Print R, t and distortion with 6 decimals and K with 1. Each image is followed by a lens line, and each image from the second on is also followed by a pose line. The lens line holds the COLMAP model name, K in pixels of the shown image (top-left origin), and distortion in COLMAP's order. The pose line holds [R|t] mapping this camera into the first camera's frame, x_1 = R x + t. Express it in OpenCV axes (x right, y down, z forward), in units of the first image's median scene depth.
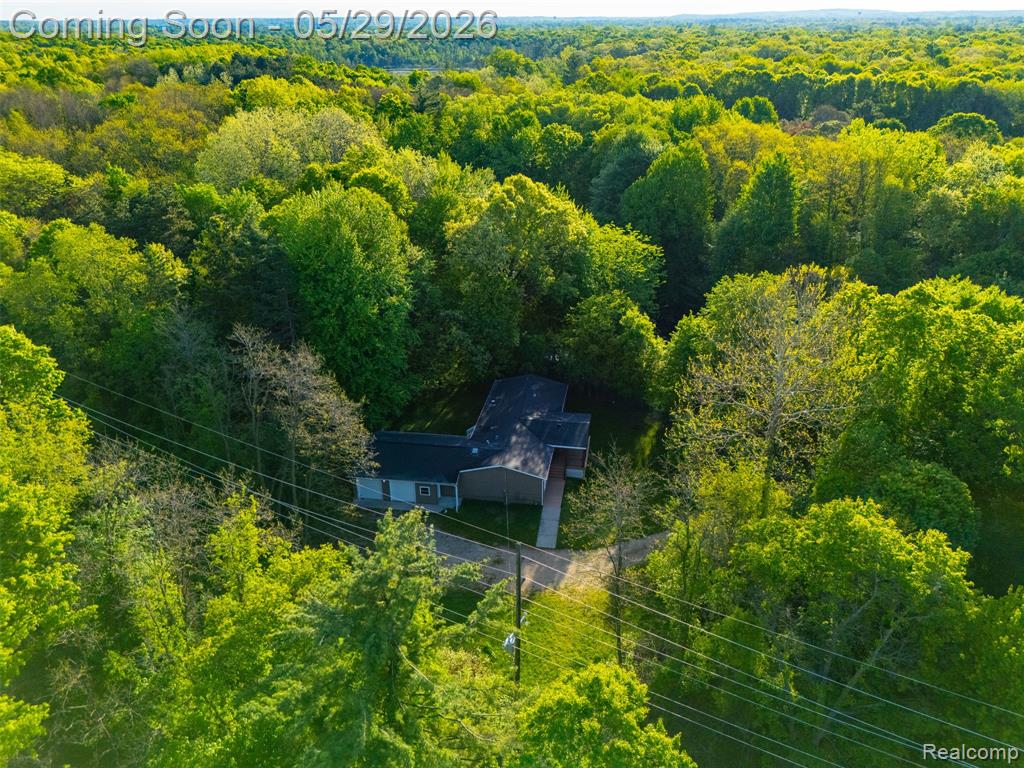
lens RADIAL K [[757.5, 0, 514.5], [0, 757.5, 398.6], [0, 0, 1]] dist [0.068475, -0.064092]
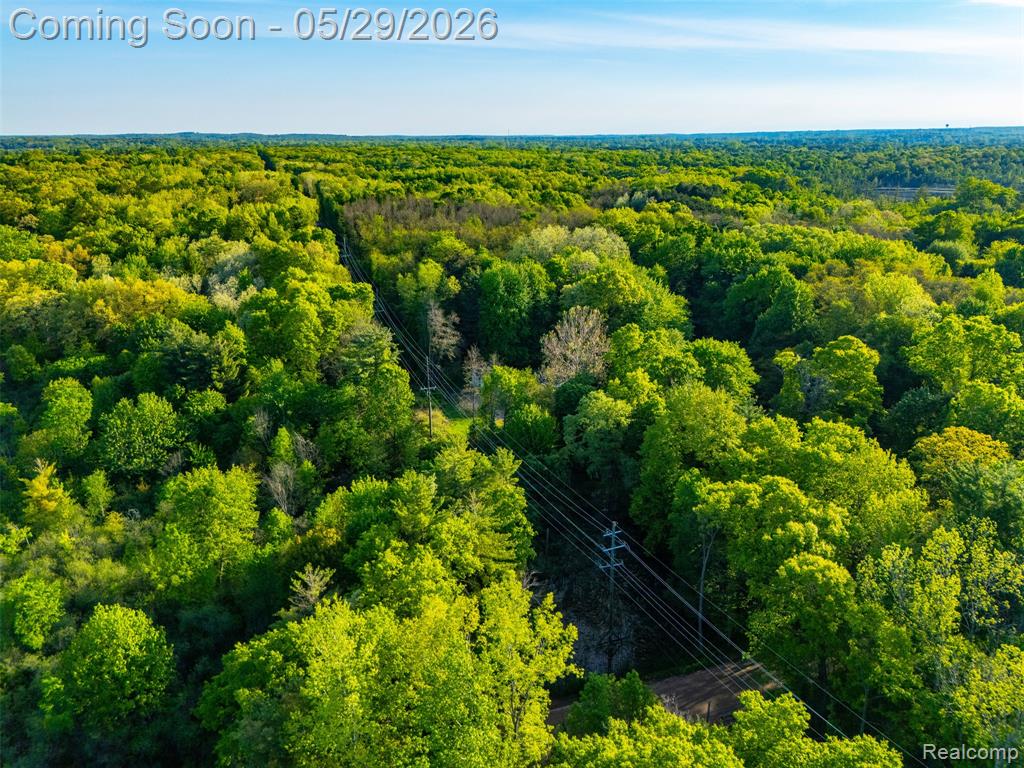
lens RADIAL K [[757.5, 0, 514.5], [0, 757.5, 398.6], [0, 0, 1]] dist [0.068475, -0.064092]
pose [[0.750284, 0.226403, -0.621140, 1.162649], [-0.294666, 0.955570, -0.007629, 0.127052], [0.591816, 0.188753, 0.783662, -0.671824]]
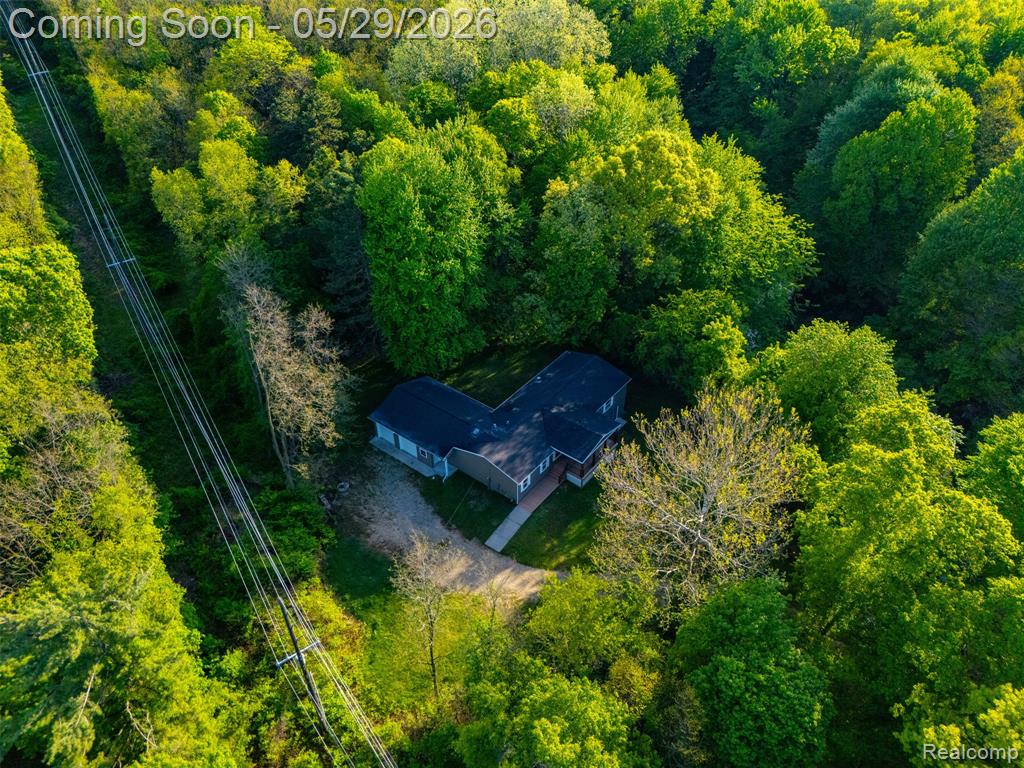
lens RADIAL K [[758.0, 0, 512.0], [0, 758.0, 384.0], [0, 0, 1]] dist [0.061350, -0.069364]
pose [[0.877131, 0.303278, -0.372376, 0.291393], [-0.215794, 0.941584, 0.258559, -0.220862], [0.429038, -0.146434, 0.891338, 0.088620]]
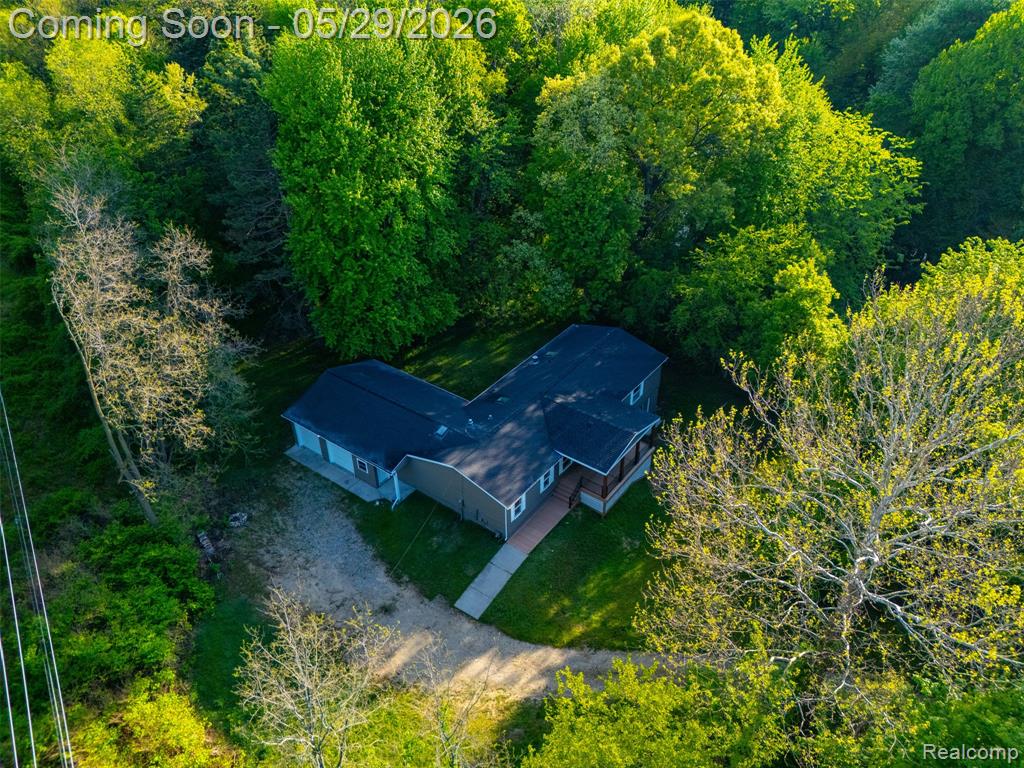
lens RADIAL K [[758.0, 0, 512.0], [0, 758.0, 384.0], [0, 0, 1]] dist [0.061350, -0.069364]
pose [[0.885657, 0.267696, -0.379407, 0.204745], [-0.204074, 0.958349, 0.199801, -0.097868], [0.417091, -0.099528, 0.903399, 0.340296]]
